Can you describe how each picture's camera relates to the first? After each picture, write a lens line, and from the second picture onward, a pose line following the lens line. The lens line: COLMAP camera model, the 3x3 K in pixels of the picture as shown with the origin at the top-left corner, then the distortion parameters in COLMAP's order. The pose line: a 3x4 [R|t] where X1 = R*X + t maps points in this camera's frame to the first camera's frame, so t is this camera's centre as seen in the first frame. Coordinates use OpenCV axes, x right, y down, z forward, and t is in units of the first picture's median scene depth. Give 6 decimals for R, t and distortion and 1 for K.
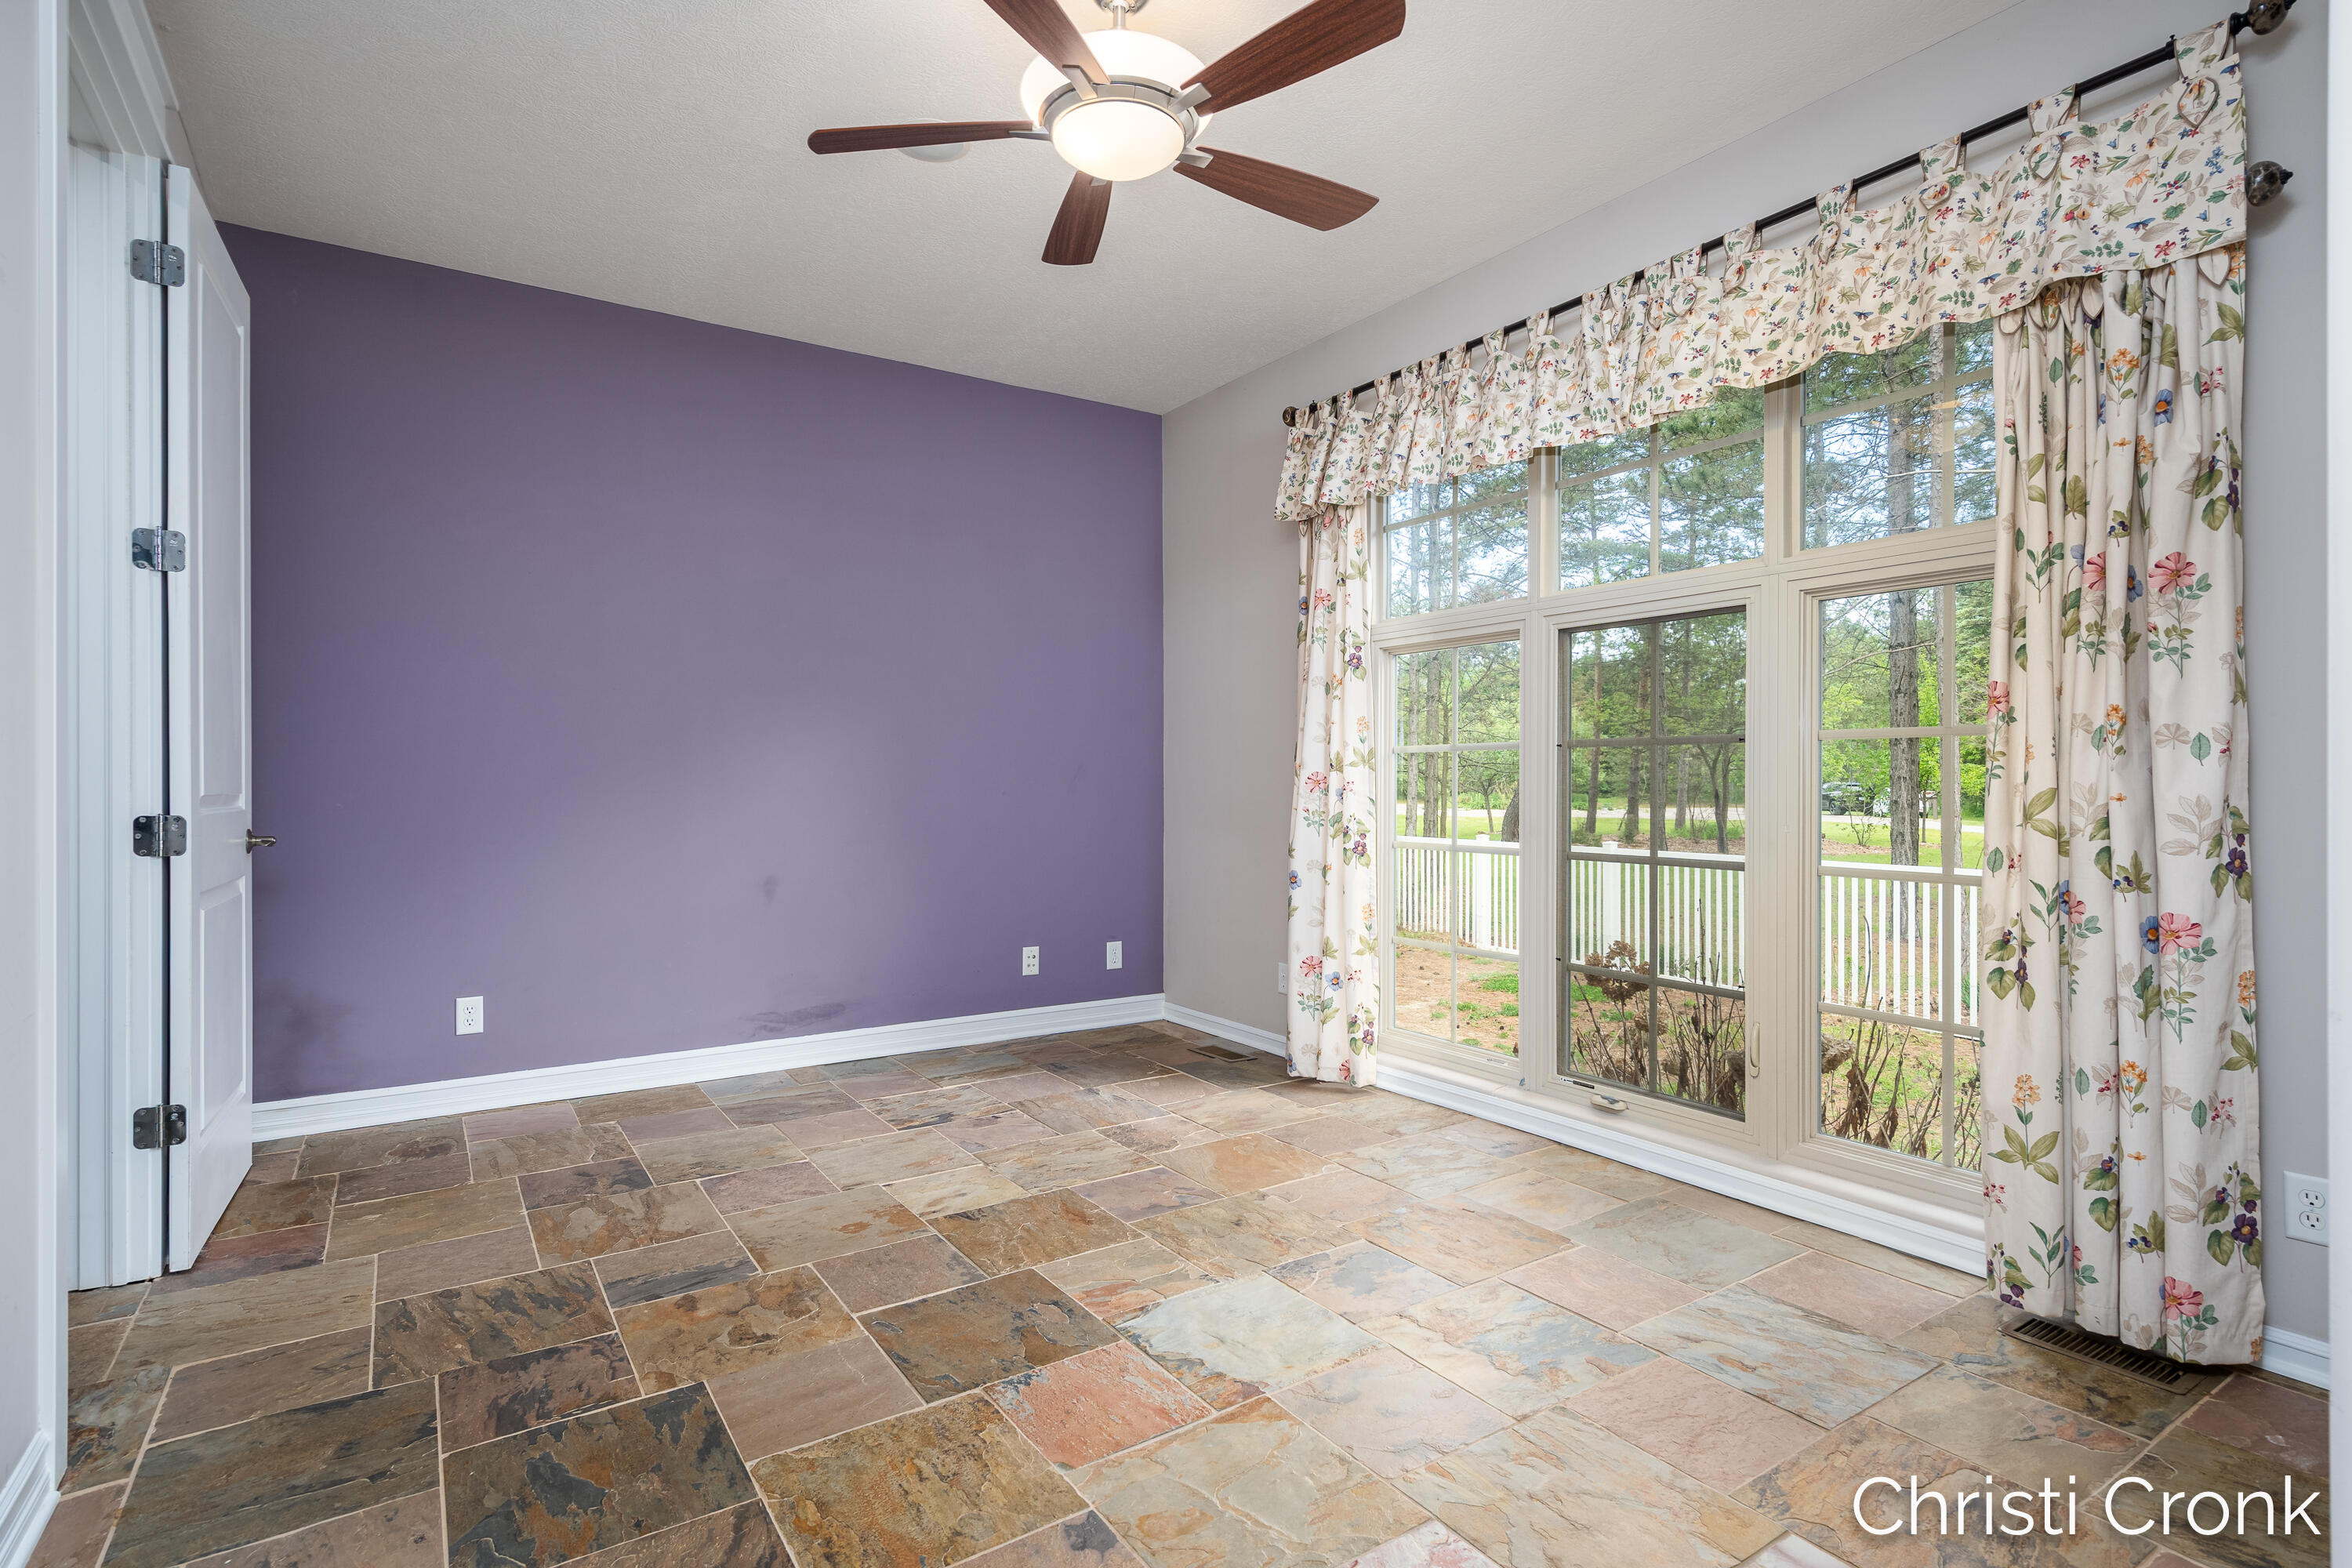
lens RADIAL K [[1156.7, 0, 1178.3], [0, 1156.7, 768.0], [0, 0, 1]] dist [0.001014, 0.000762]
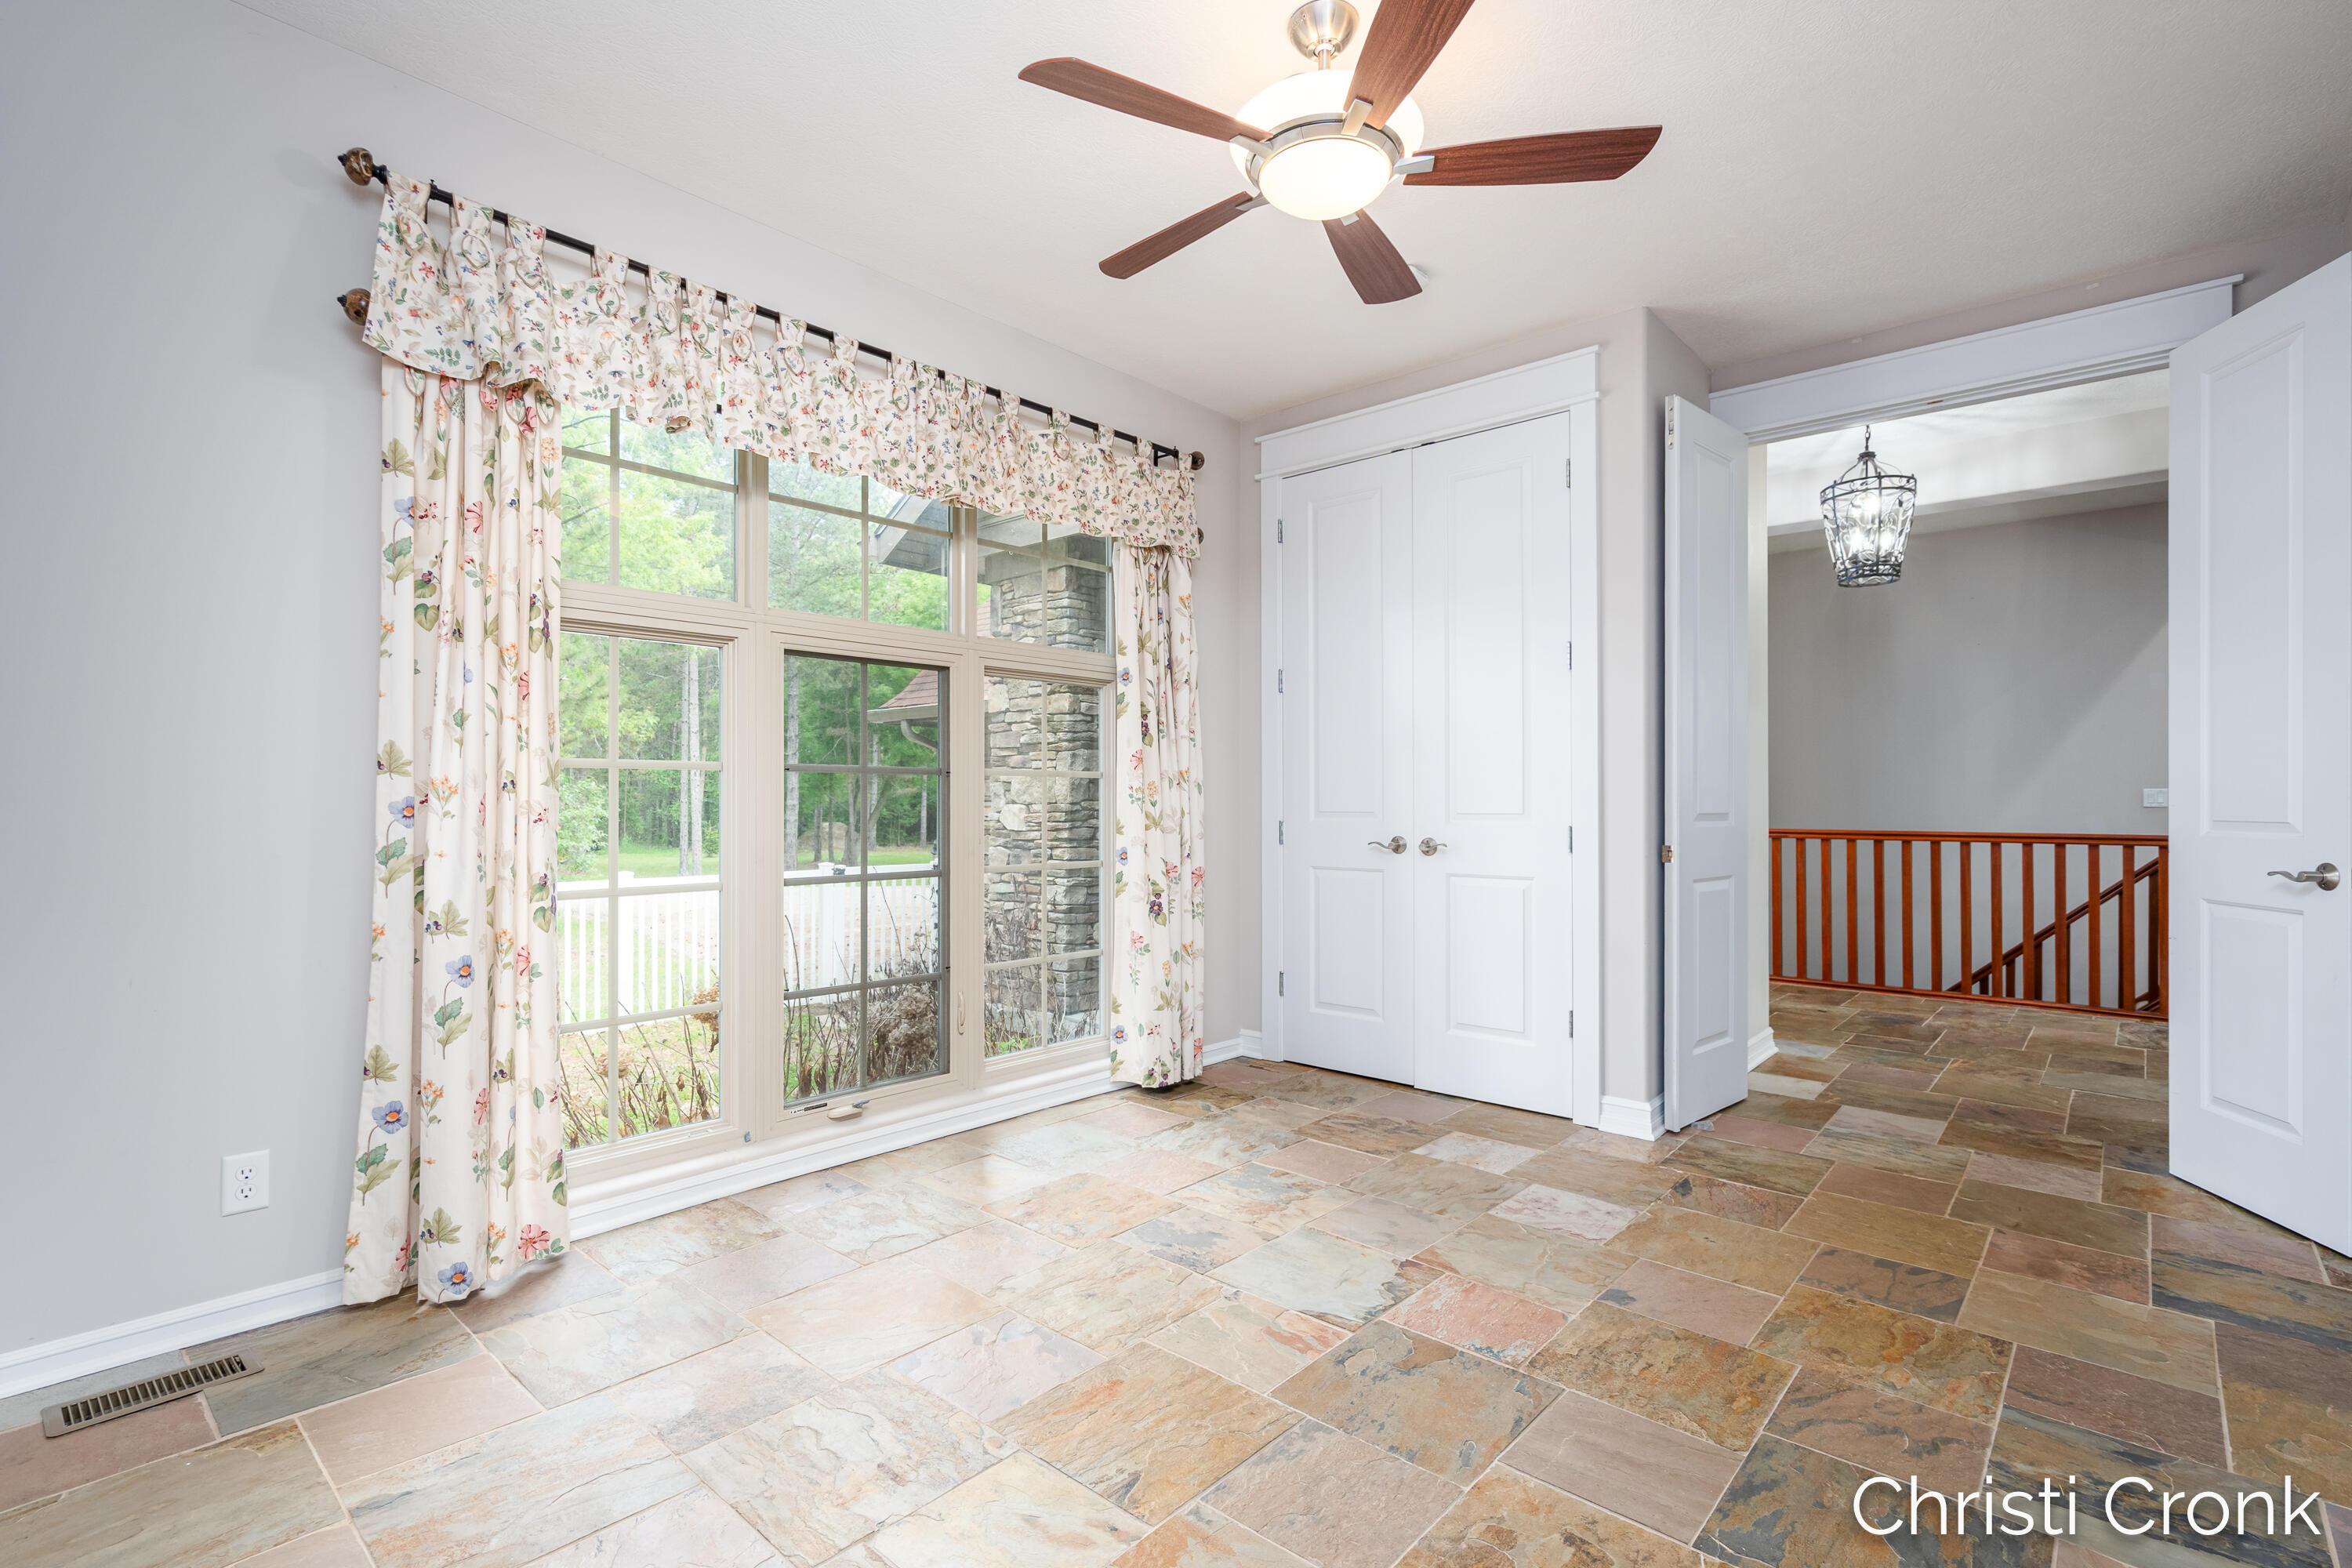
lens RADIAL K [[1087.0, 0, 1169.1], [0, 1087.0, 780.7], [0, 0, 1]] dist [-0.002627, -0.000236]
pose [[-0.246410, 0.018722, 0.968985, -0.869553], [-0.009703, 0.999716, -0.021783, 0.010062], [-0.969117, -0.014769, -0.246158, 1.262437]]
